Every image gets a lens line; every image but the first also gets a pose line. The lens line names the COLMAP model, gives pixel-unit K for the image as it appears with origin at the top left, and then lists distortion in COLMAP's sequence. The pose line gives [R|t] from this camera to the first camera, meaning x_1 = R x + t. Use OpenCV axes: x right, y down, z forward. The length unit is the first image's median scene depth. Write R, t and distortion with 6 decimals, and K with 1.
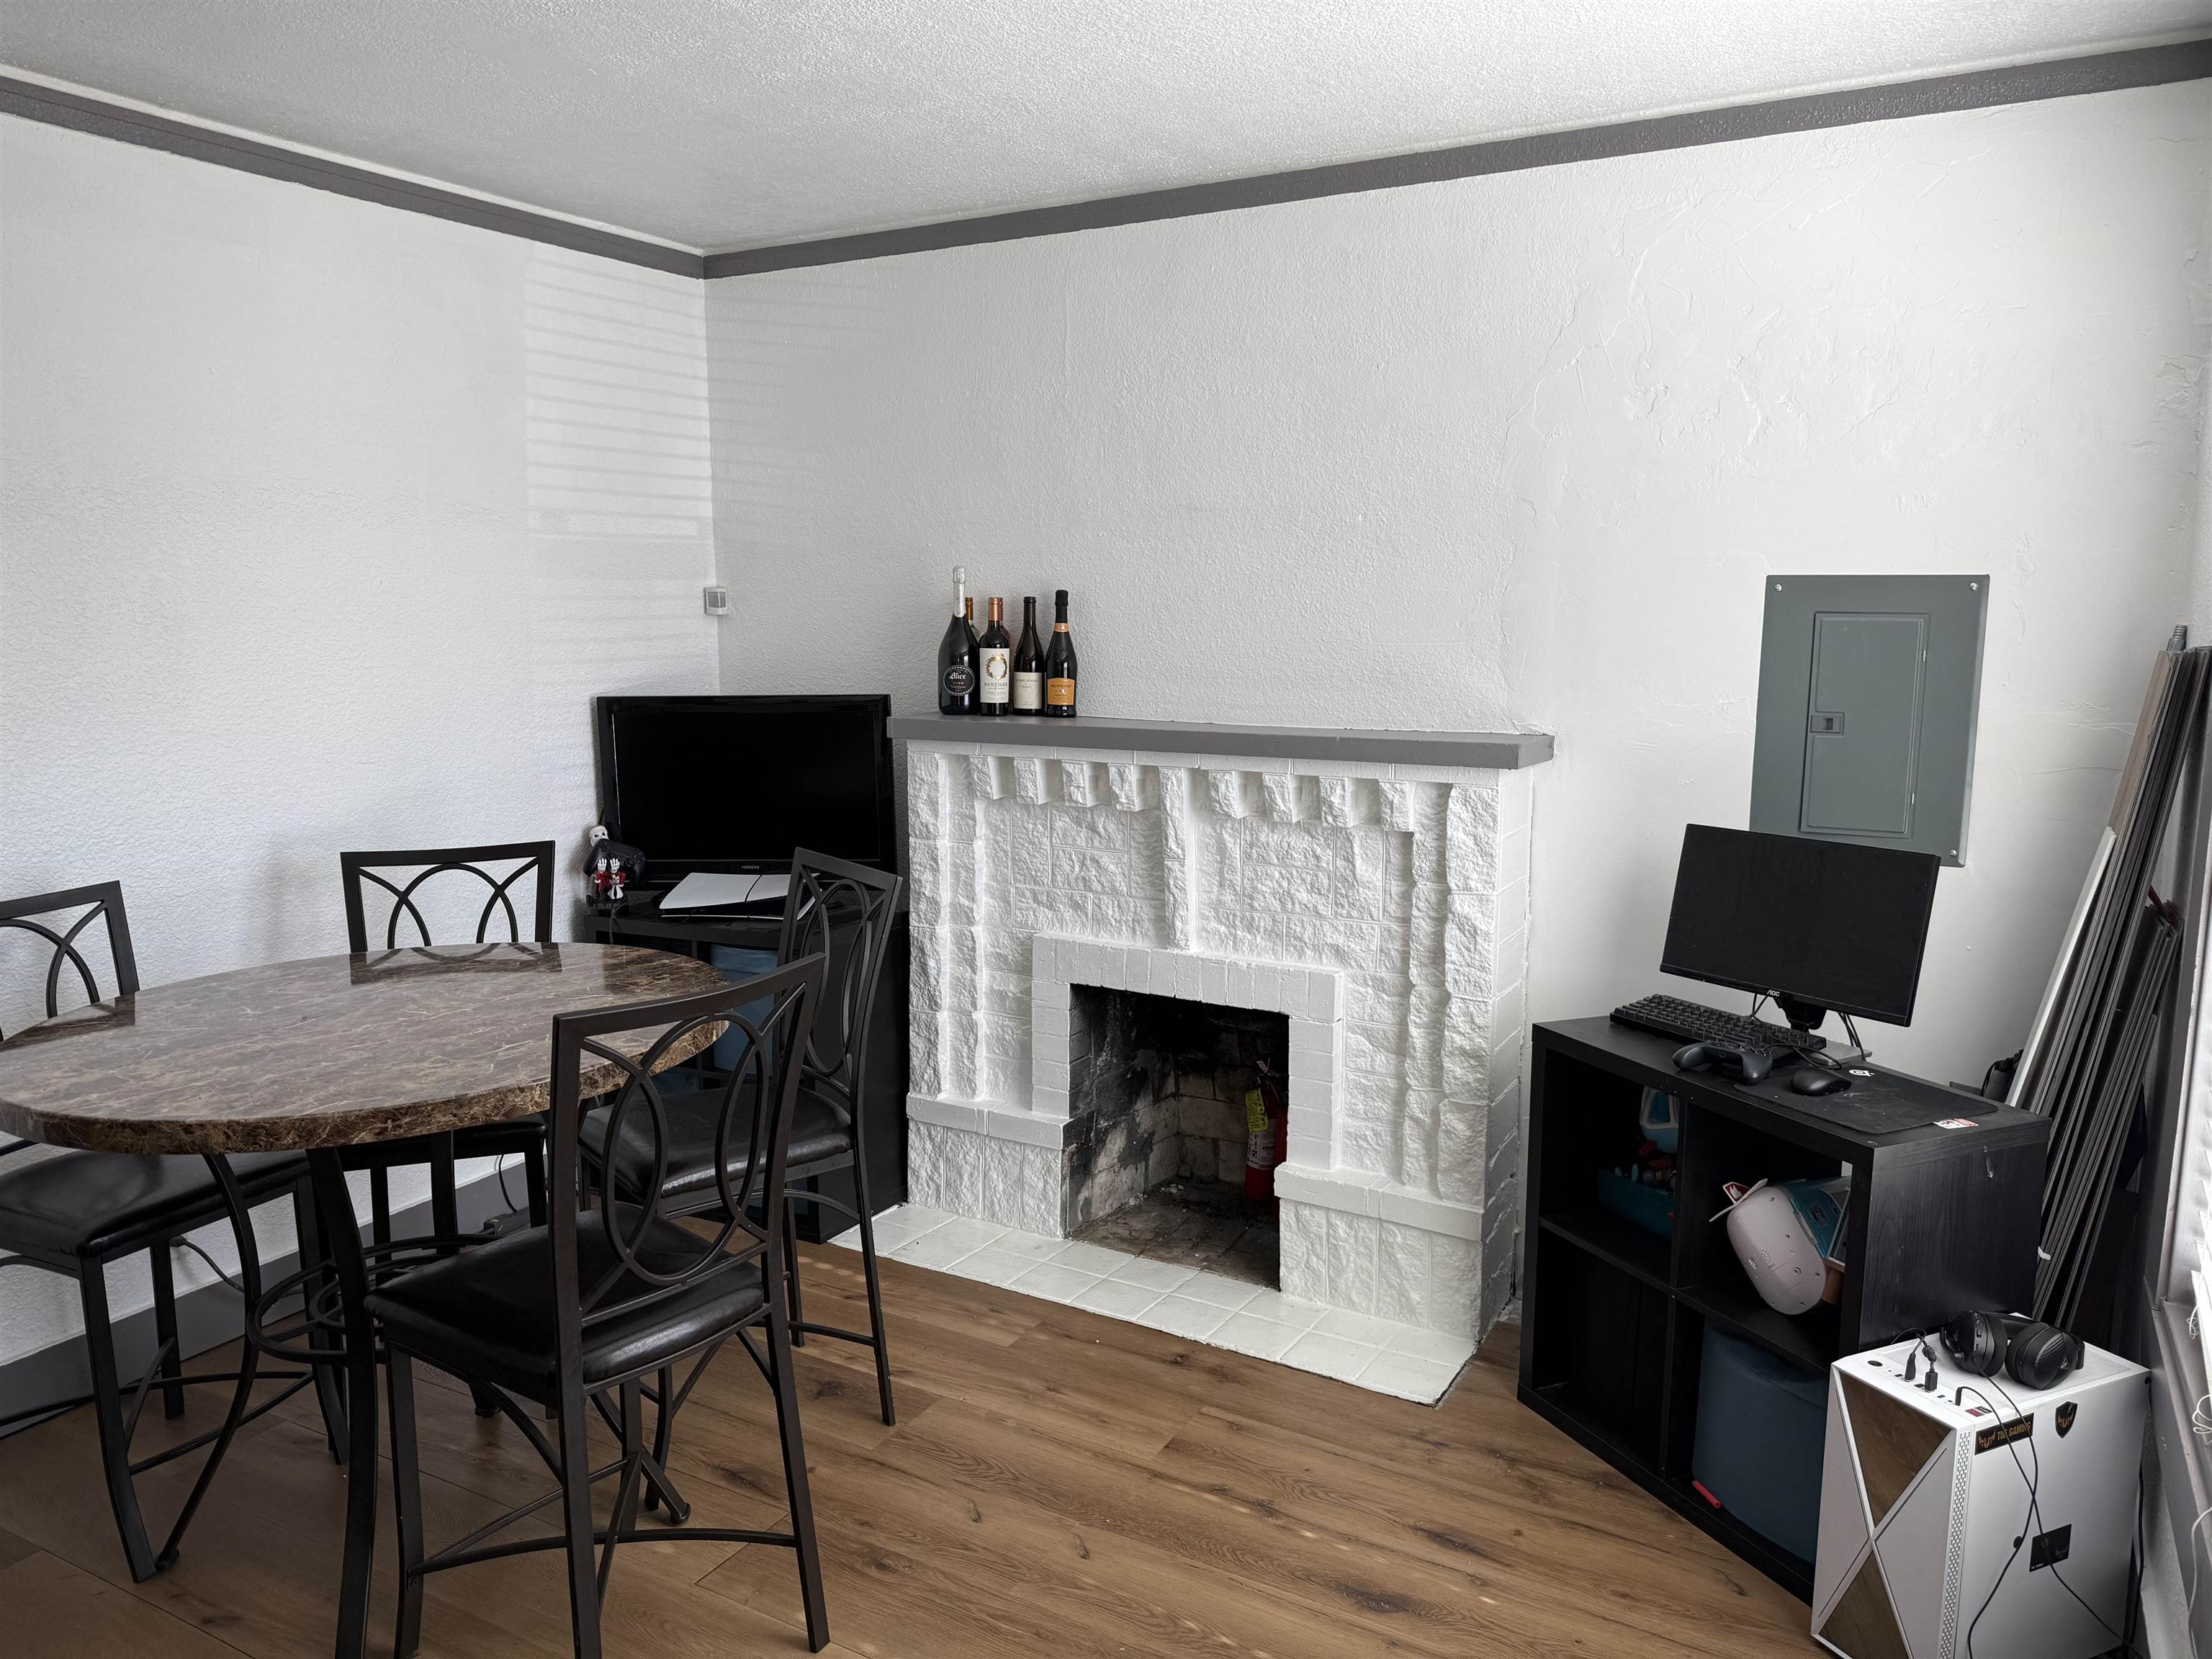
lens RADIAL K [[1529.6, 0, 1107.9], [0, 1529.6, 850.3], [0, 0, 1]] dist [0.095174, -0.129465]
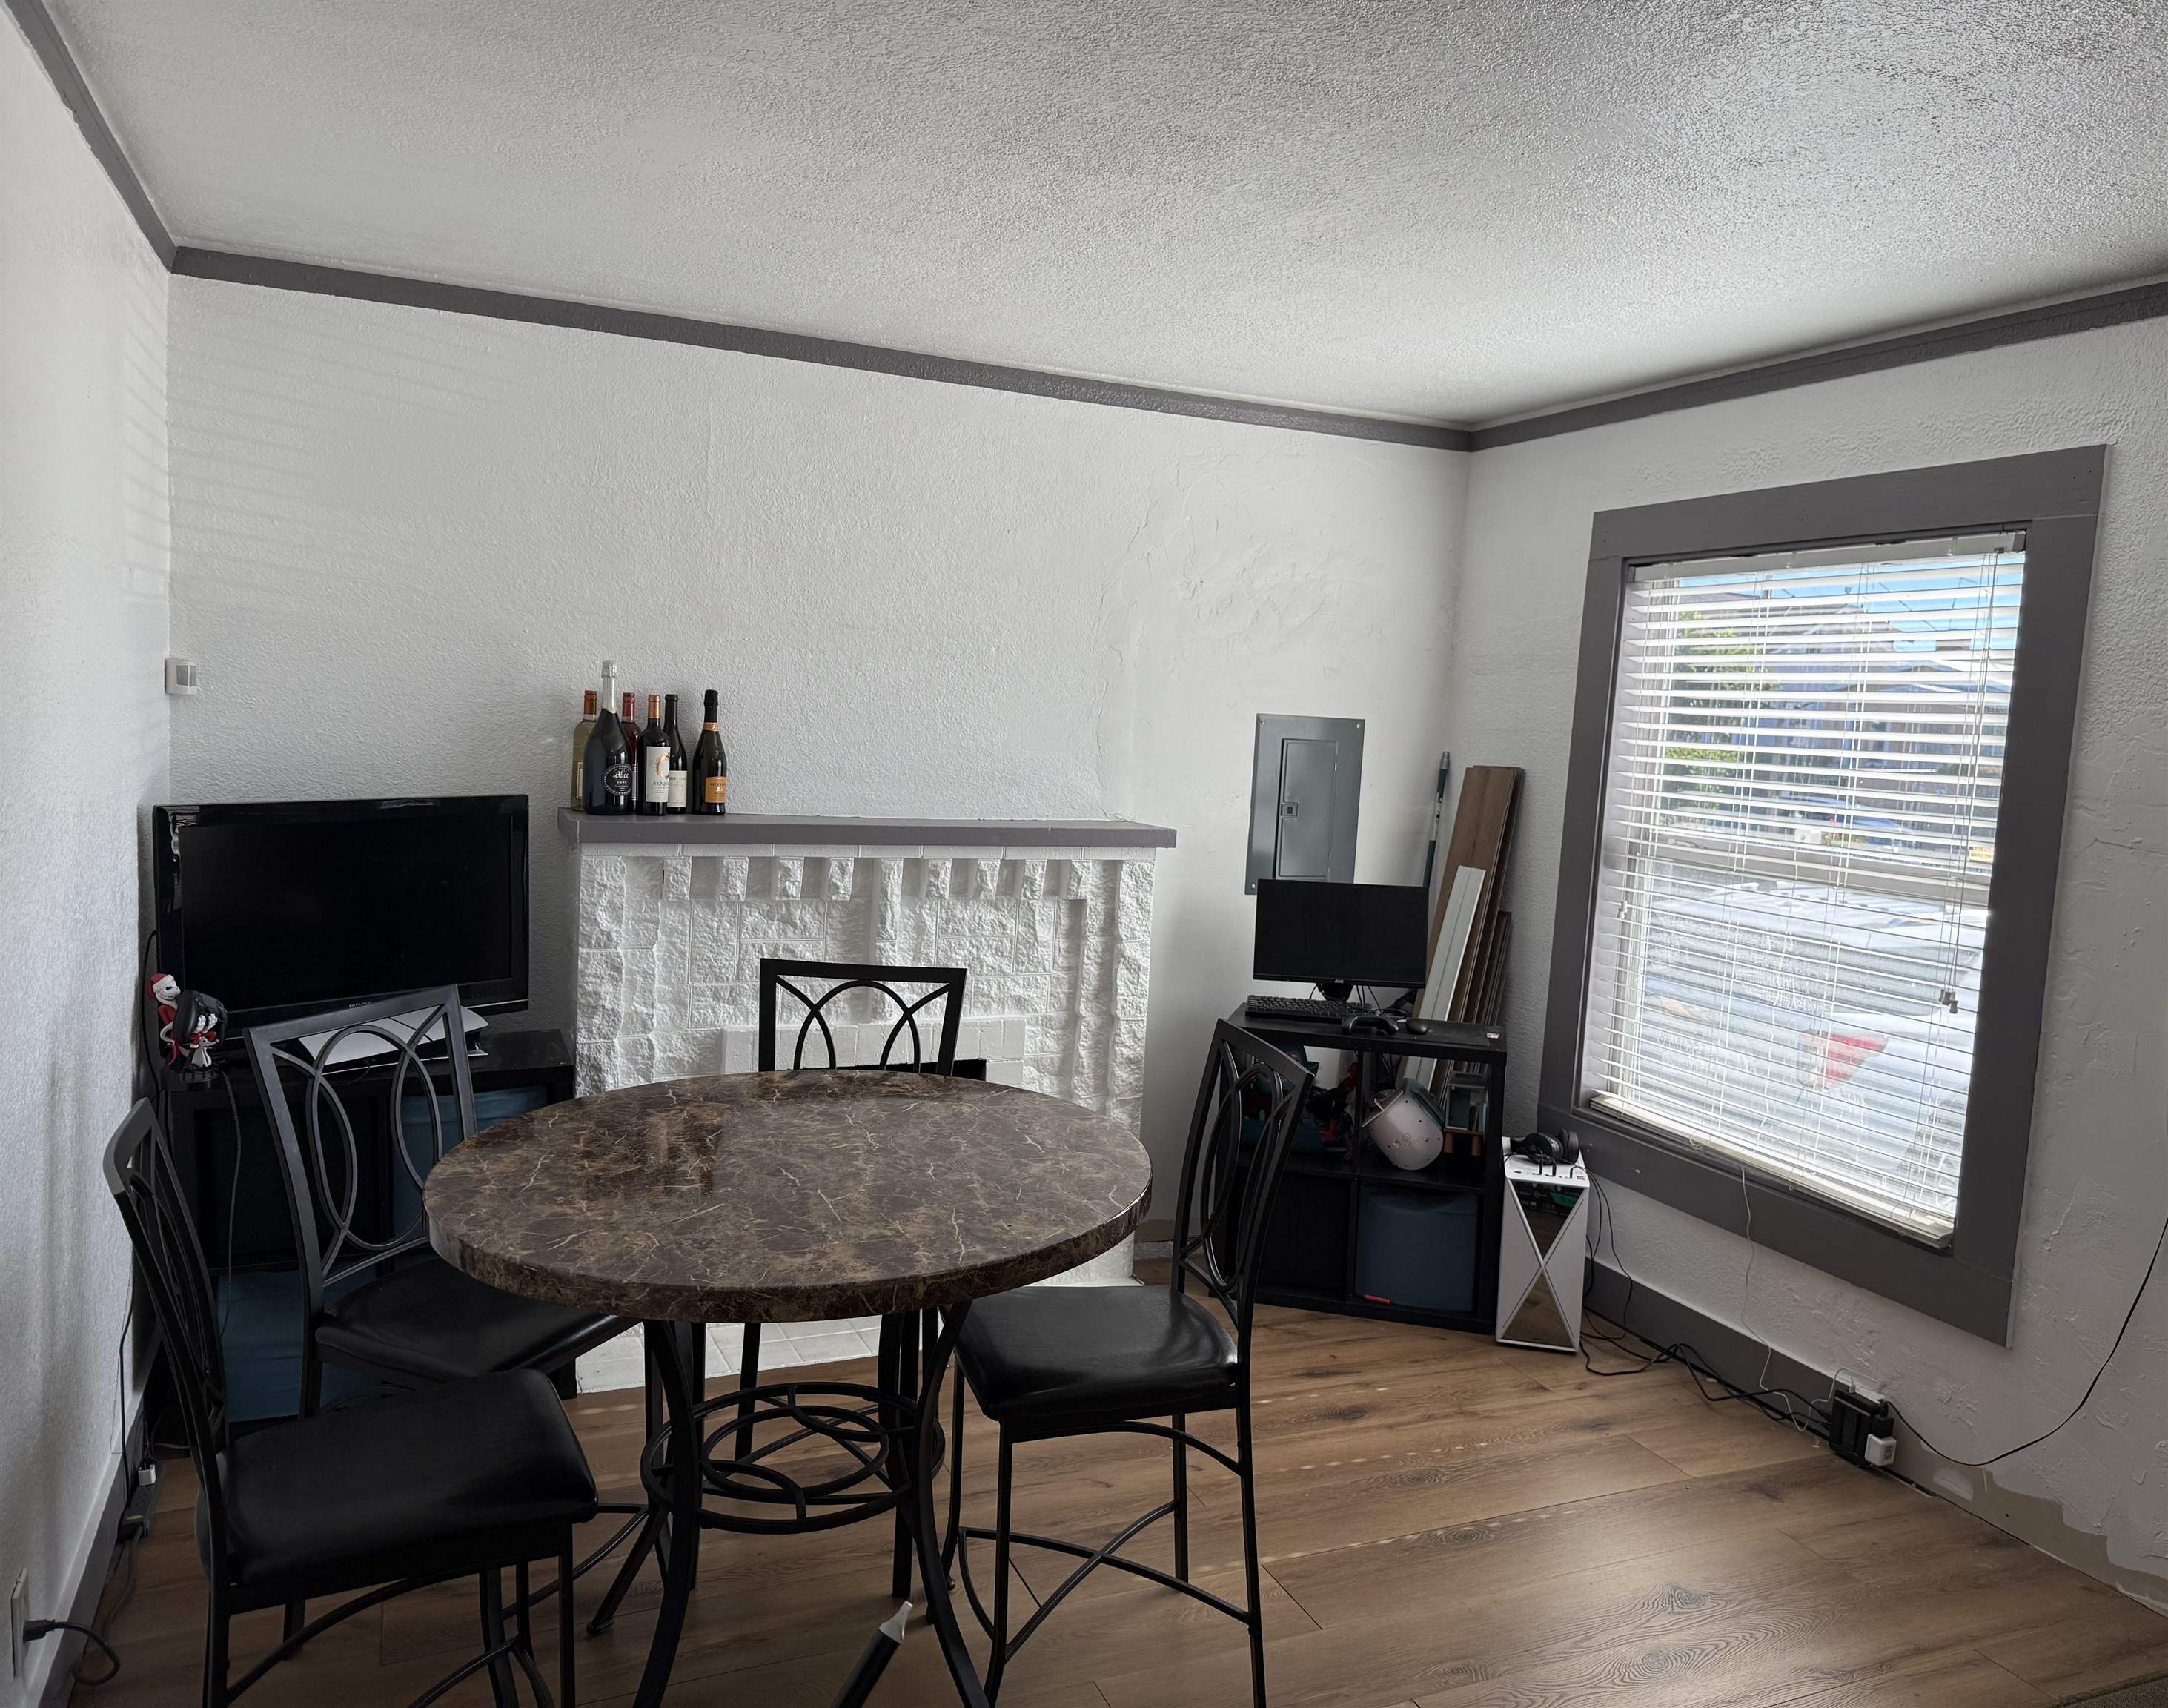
lens RADIAL K [[1574.4, 0, 1168.7], [0, 1574.4, 889.5], [0, 0, 1]] dist [0.063649, -0.000968]
pose [[0.564709, -0.068277, 0.822461, -0.821239], [0.076313, 0.996622, 0.030337, -0.052620], [-0.821754, 0.045633, 0.568012, 0.180205]]
